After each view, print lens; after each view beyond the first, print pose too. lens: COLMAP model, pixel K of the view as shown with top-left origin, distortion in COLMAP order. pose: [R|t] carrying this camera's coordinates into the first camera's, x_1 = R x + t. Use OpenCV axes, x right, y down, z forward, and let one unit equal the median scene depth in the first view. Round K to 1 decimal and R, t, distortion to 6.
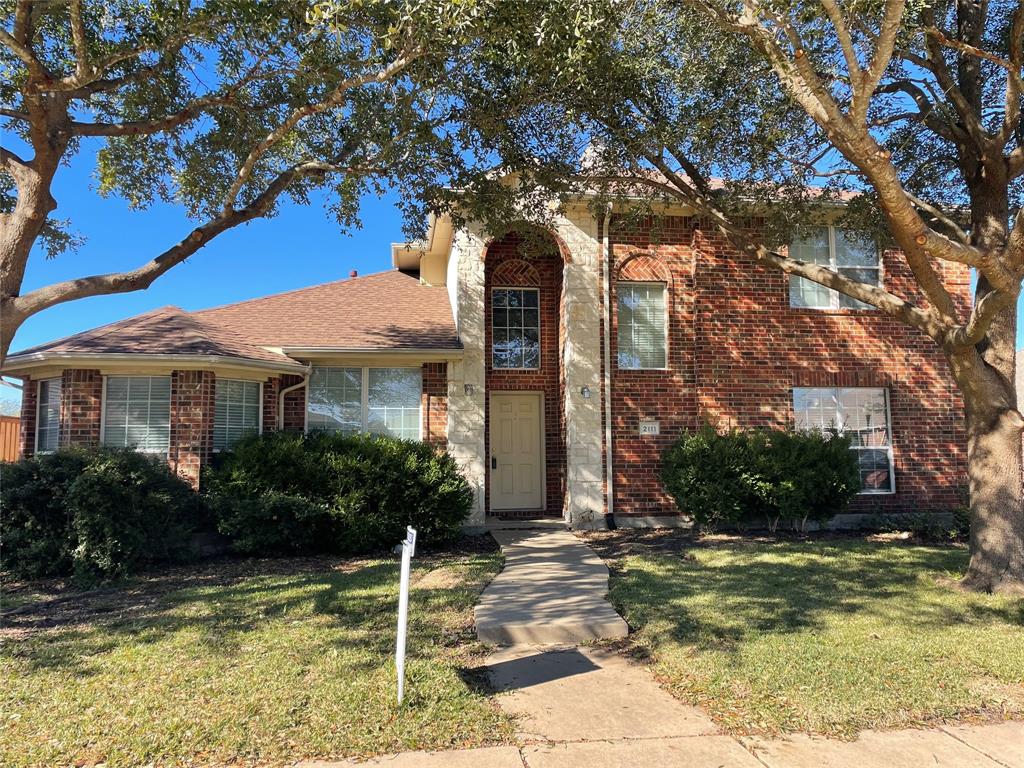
lens RADIAL K [[767.0, 0, 512.0], [0, 767.0, 384.0], [0, 0, 1]] dist [0.120511, -0.132021]
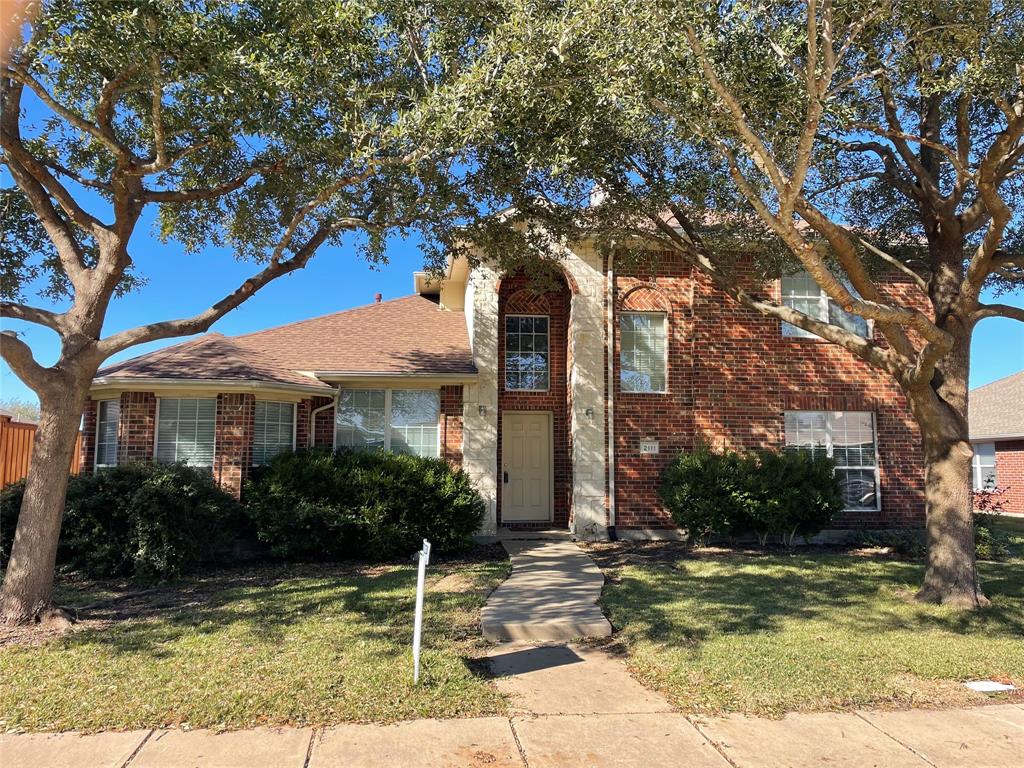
lens RADIAL K [[767.0, 0, 512.0], [0, 767.0, 384.0], [0, 0, 1]] dist [0.120511, -0.132021]
pose [[0.999597, 0.008747, -0.027001, 0.018324], [-0.008965, 0.999928, -0.007989, -0.027567], [0.026929, 0.008228, 0.999603, -0.113132]]
